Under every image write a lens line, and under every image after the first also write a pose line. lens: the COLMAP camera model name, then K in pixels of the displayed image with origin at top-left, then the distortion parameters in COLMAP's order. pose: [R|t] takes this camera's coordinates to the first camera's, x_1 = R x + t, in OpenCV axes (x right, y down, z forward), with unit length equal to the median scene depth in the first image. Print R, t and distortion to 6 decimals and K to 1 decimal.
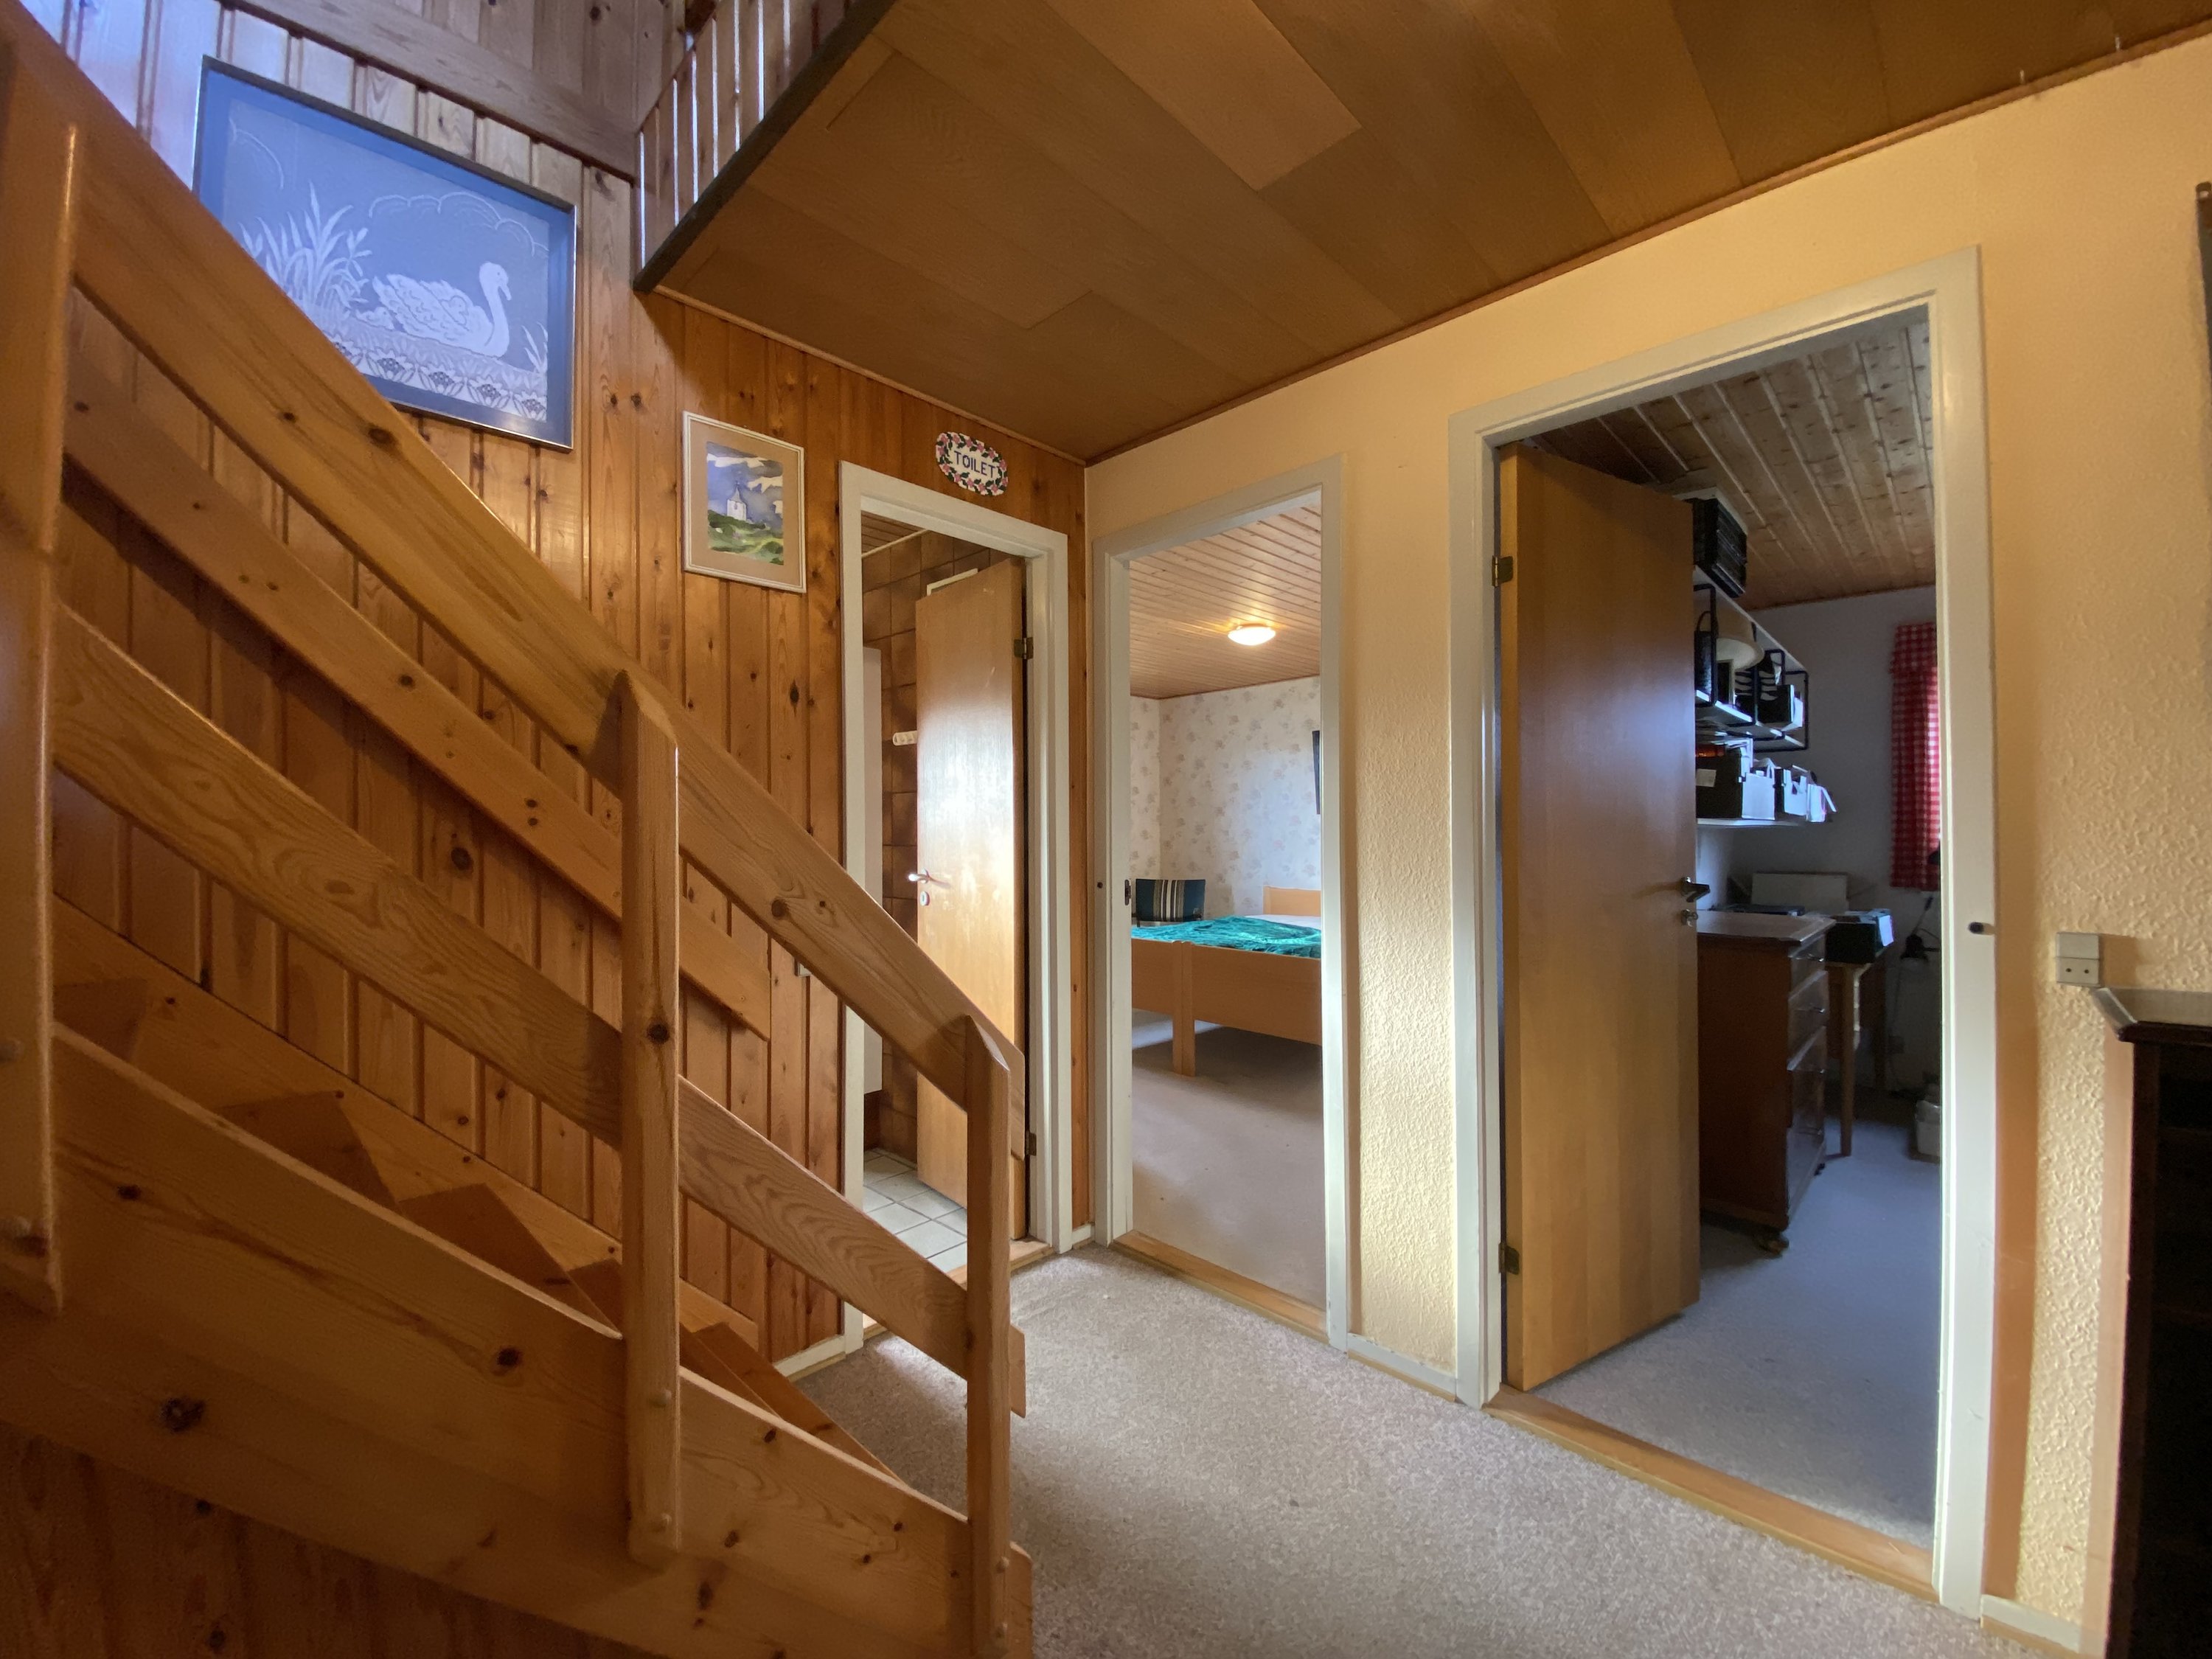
lens RADIAL K [[898.7, 0, 1099.6], [0, 898.7, 823.3], [0, 0, 1]] dist [0.023577, -0.020638]
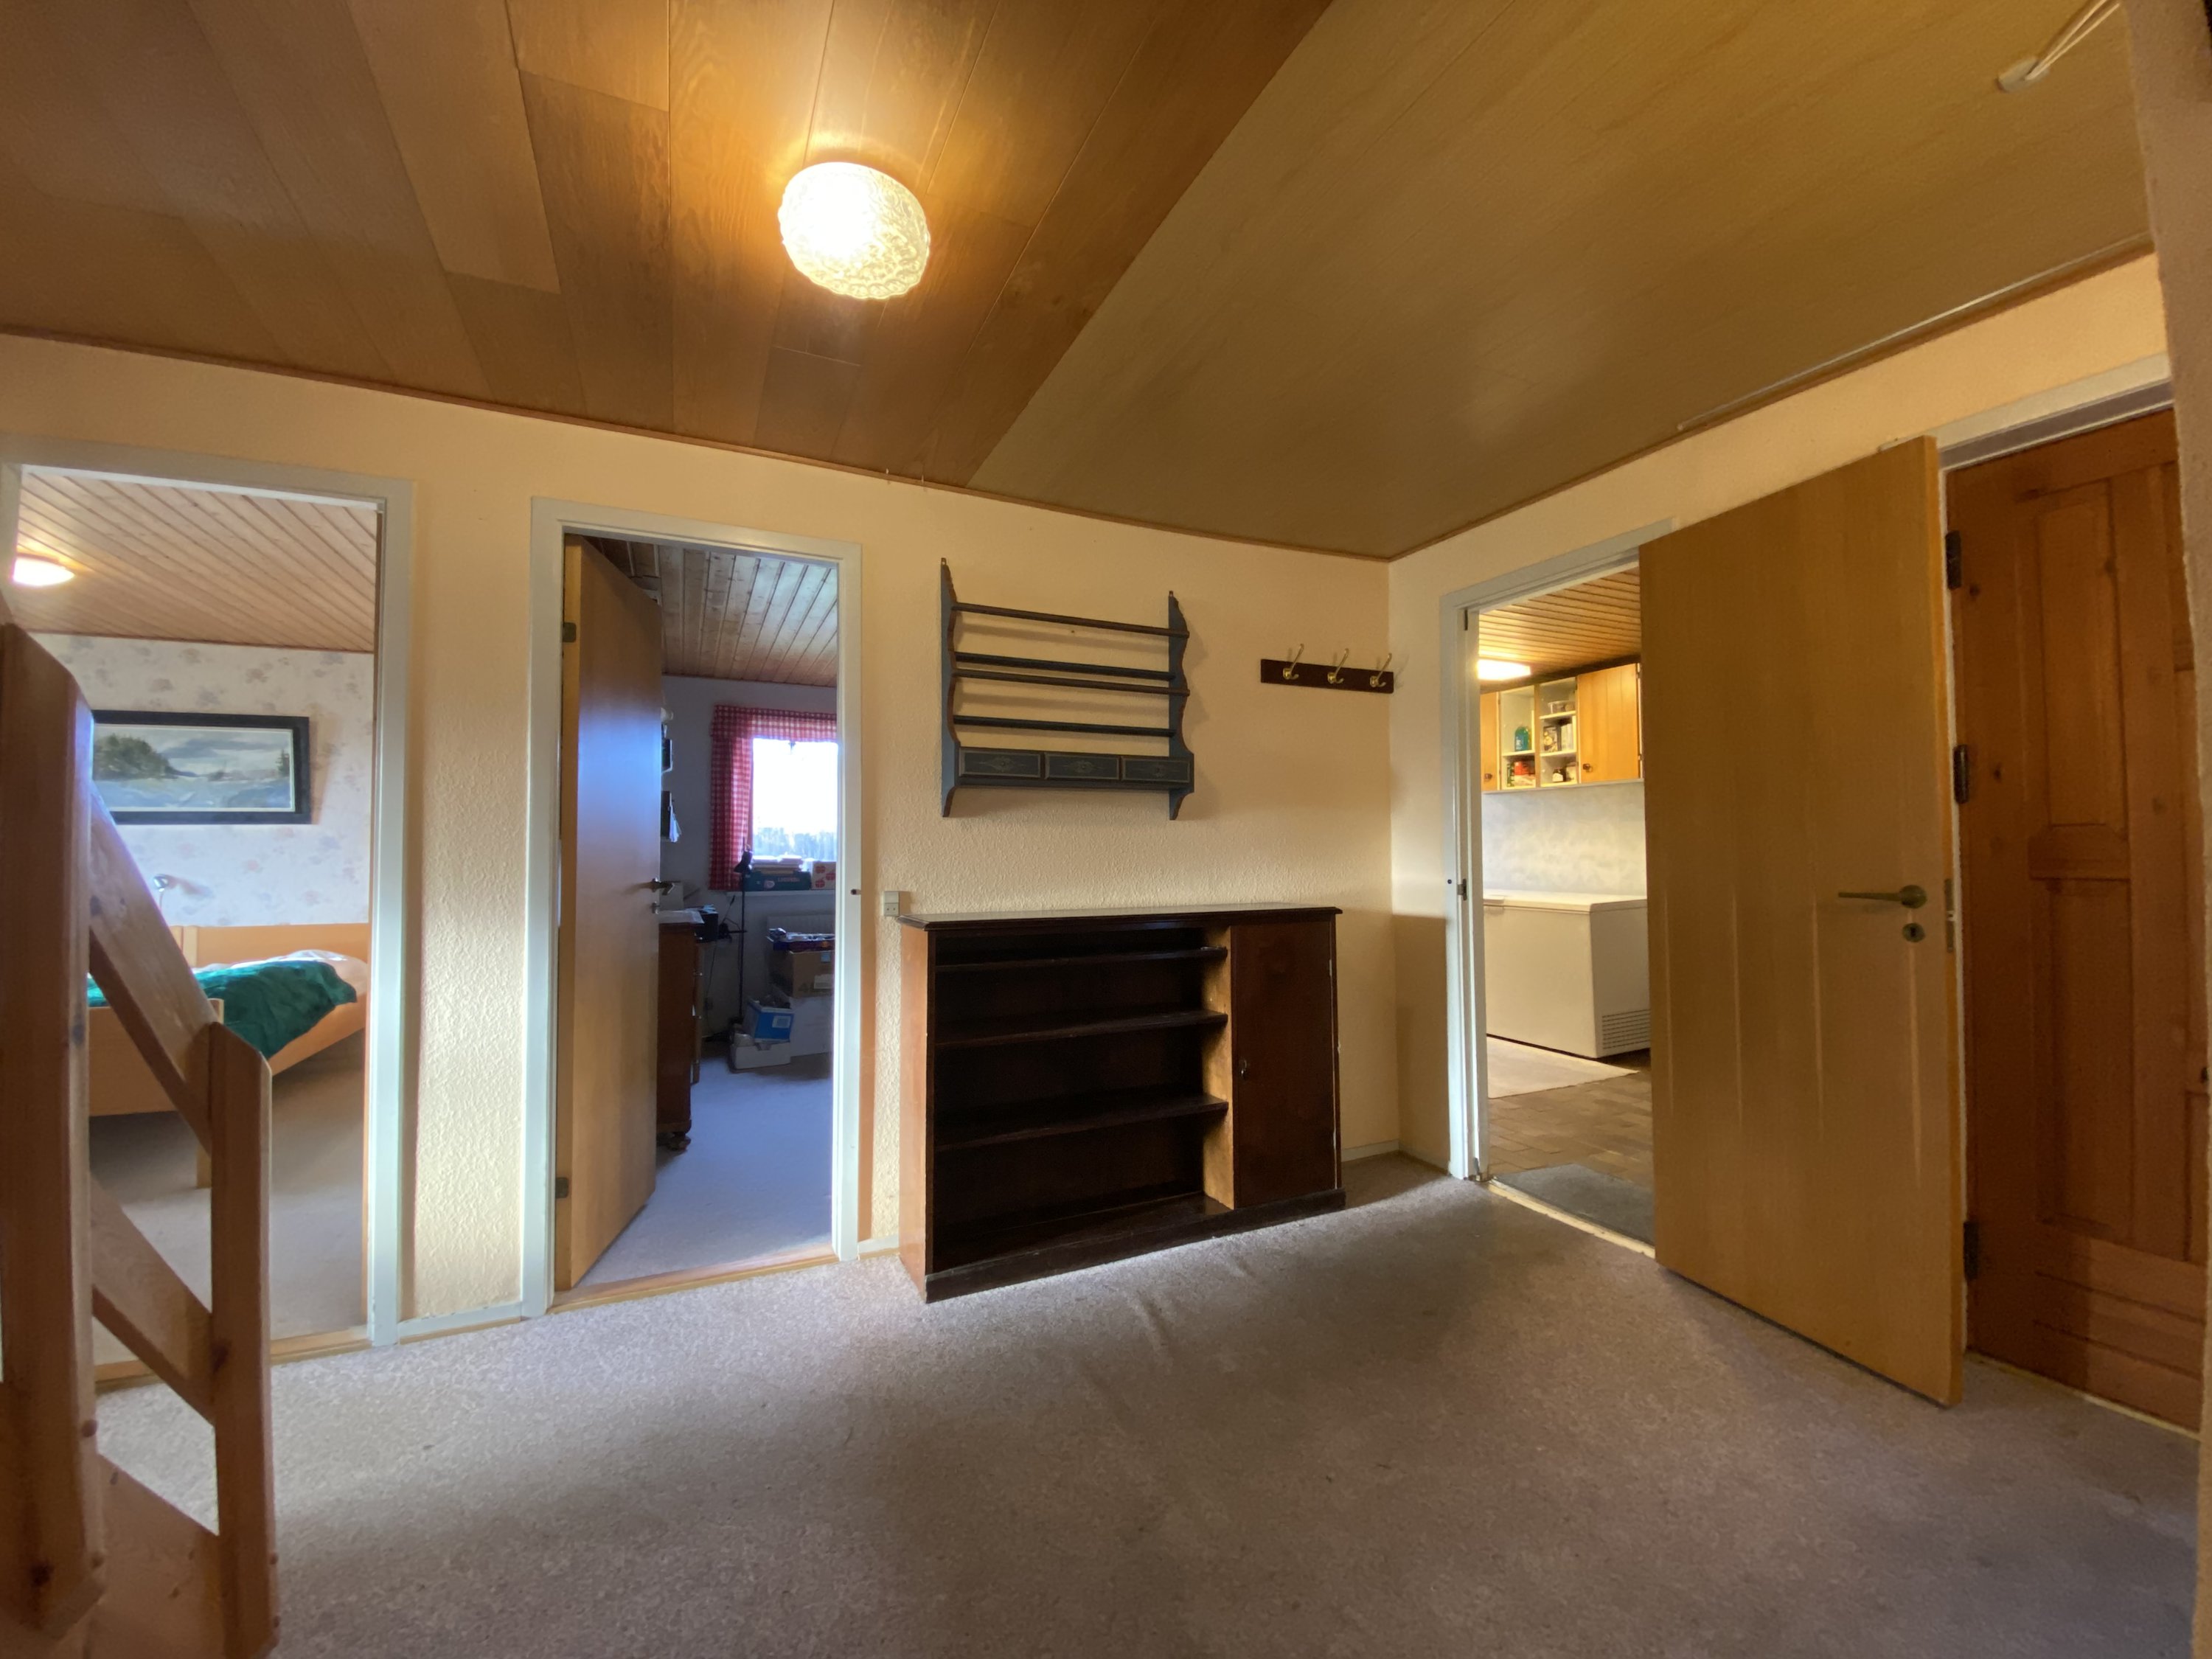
lens RADIAL K [[890.8, 0, 1106.0], [0, 890.8, 829.5], [0, 0, 1]] dist [0.022876, -0.000042]
pose [[0.351264, 0.028040, 0.935857, -0.394660], [-0.007870, 0.999605, -0.026996, 0.017385], [-0.936243, 0.002118, 0.351346, -0.115900]]
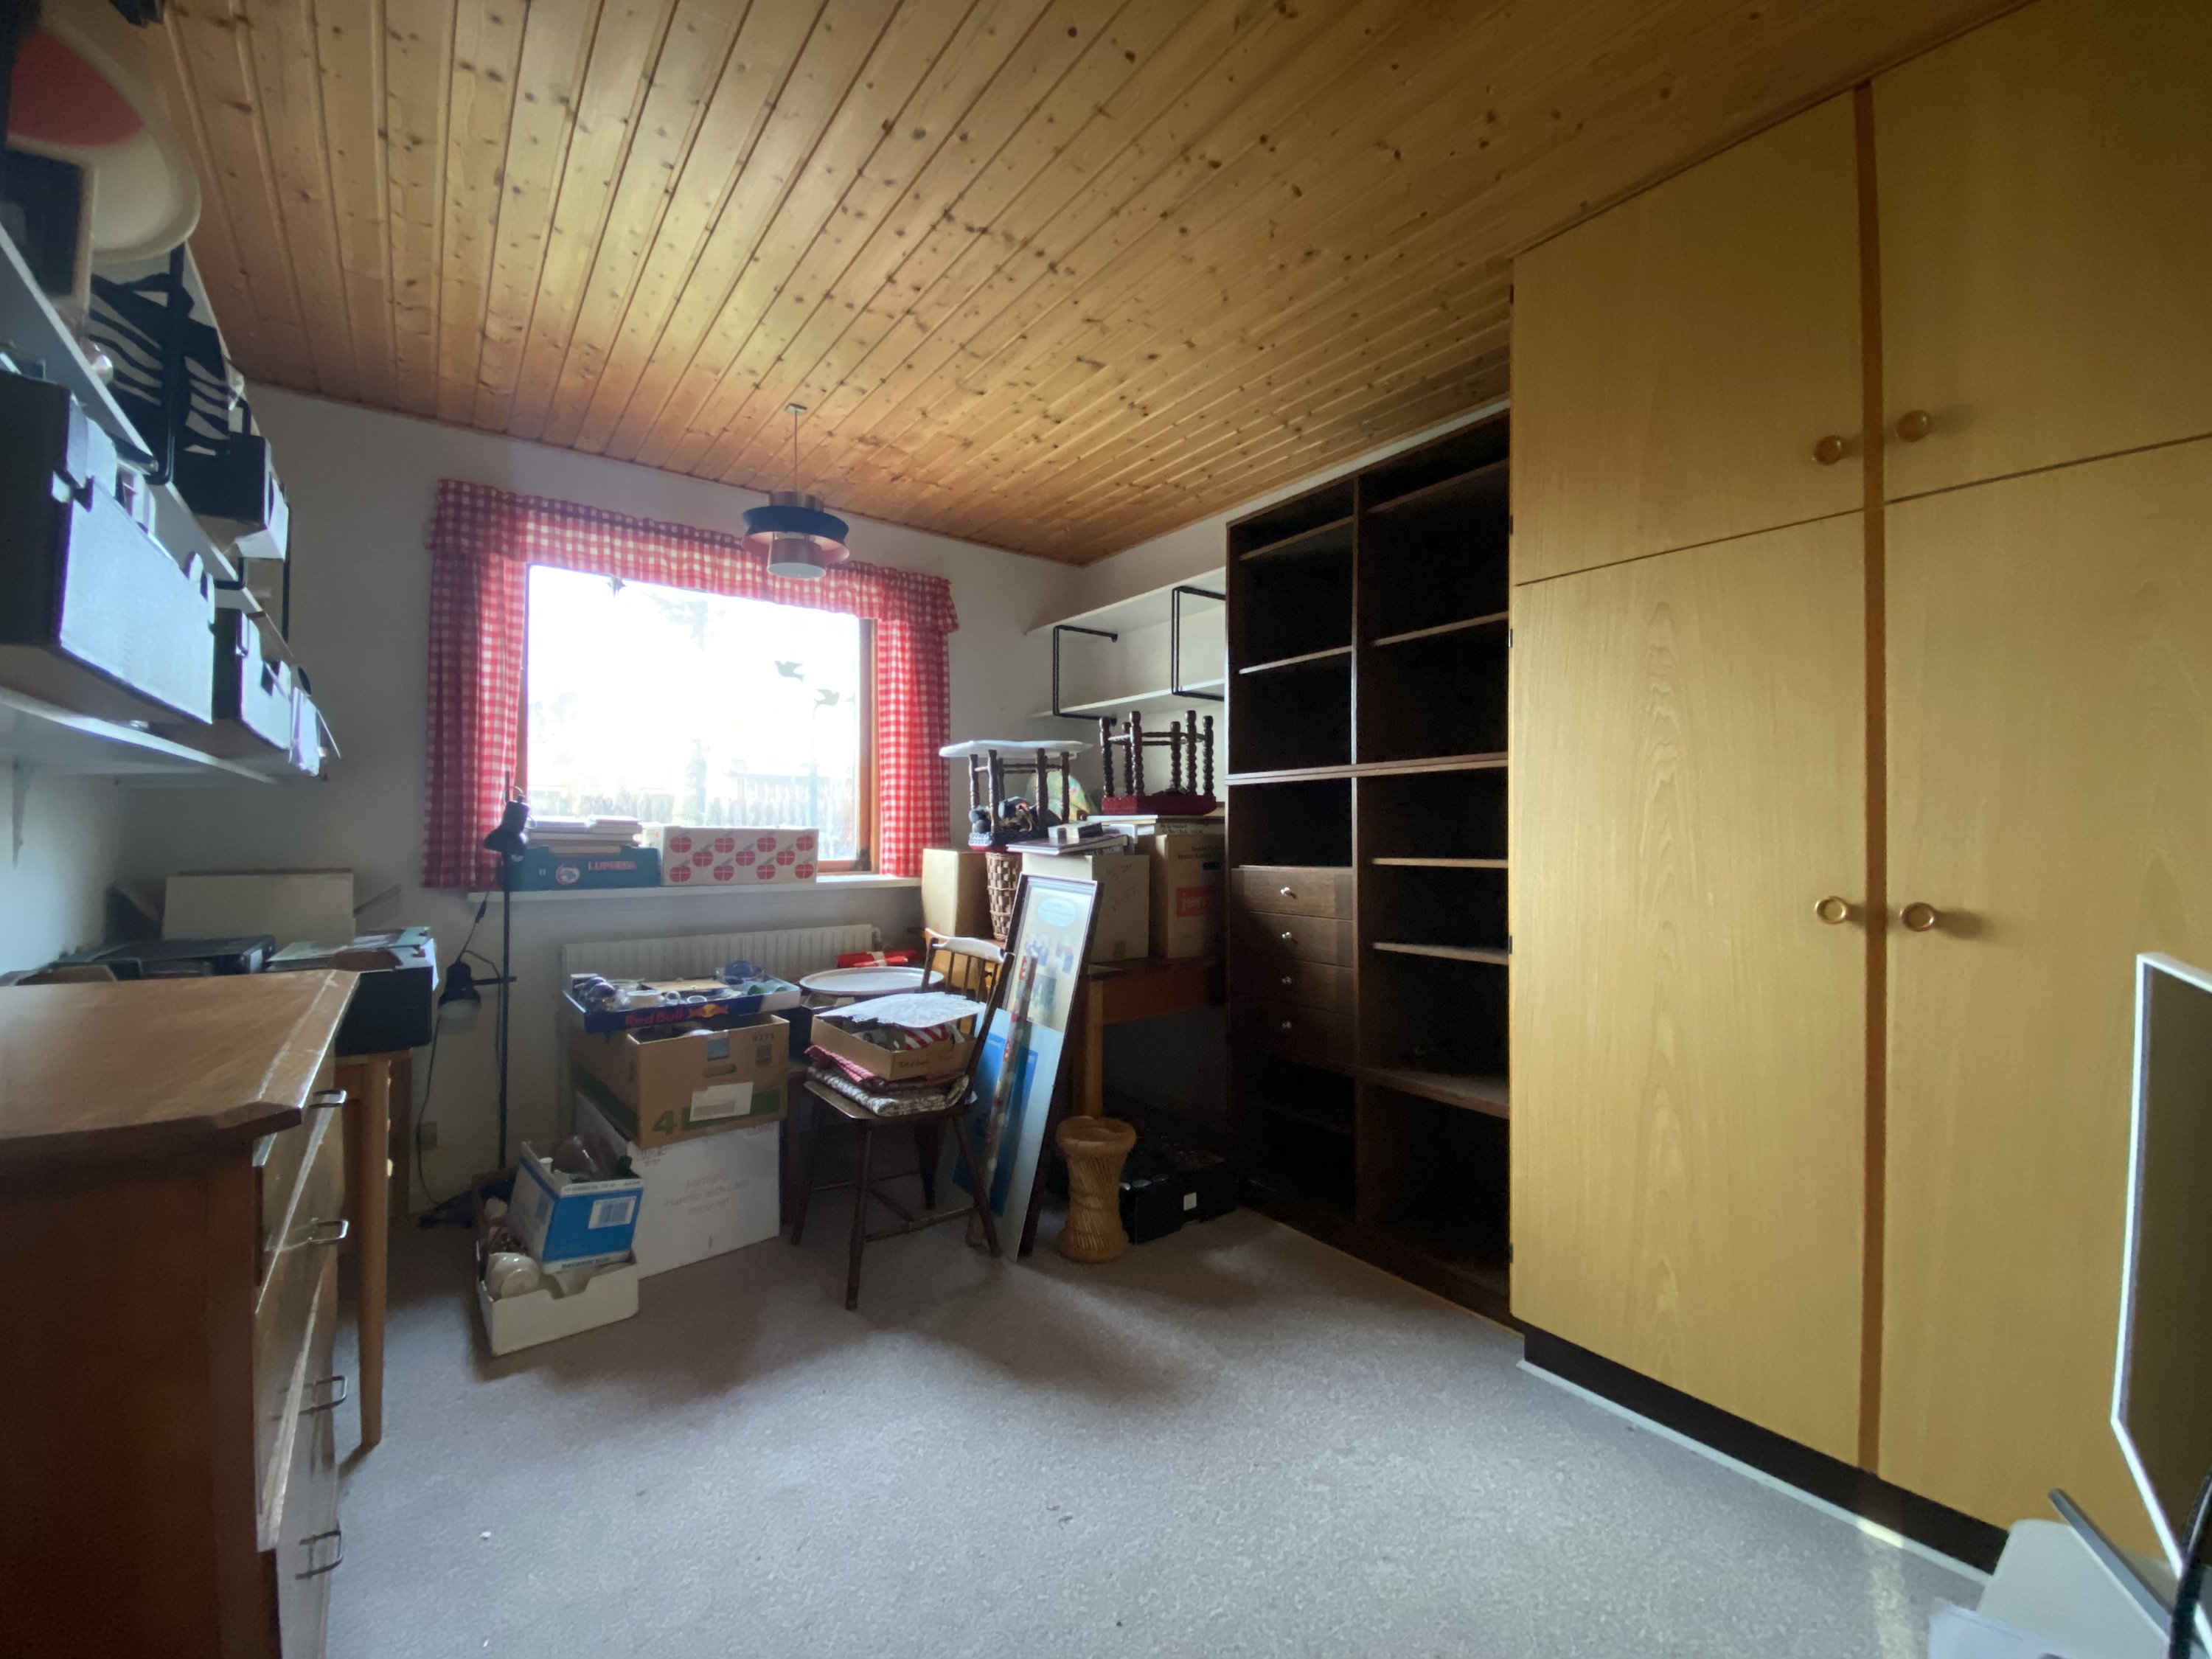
lens RADIAL K [[898.4, 0, 1106.0], [0, 898.4, 829.5], [0, 0, 1]] dist [-0.016015, 0.000021]
pose [[0.147627, 0.007813, 0.989012, 0.643409], [-0.014382, 0.999880, -0.005752, 0.050165], [-0.988938, -0.013375, 0.147722, 0.846684]]
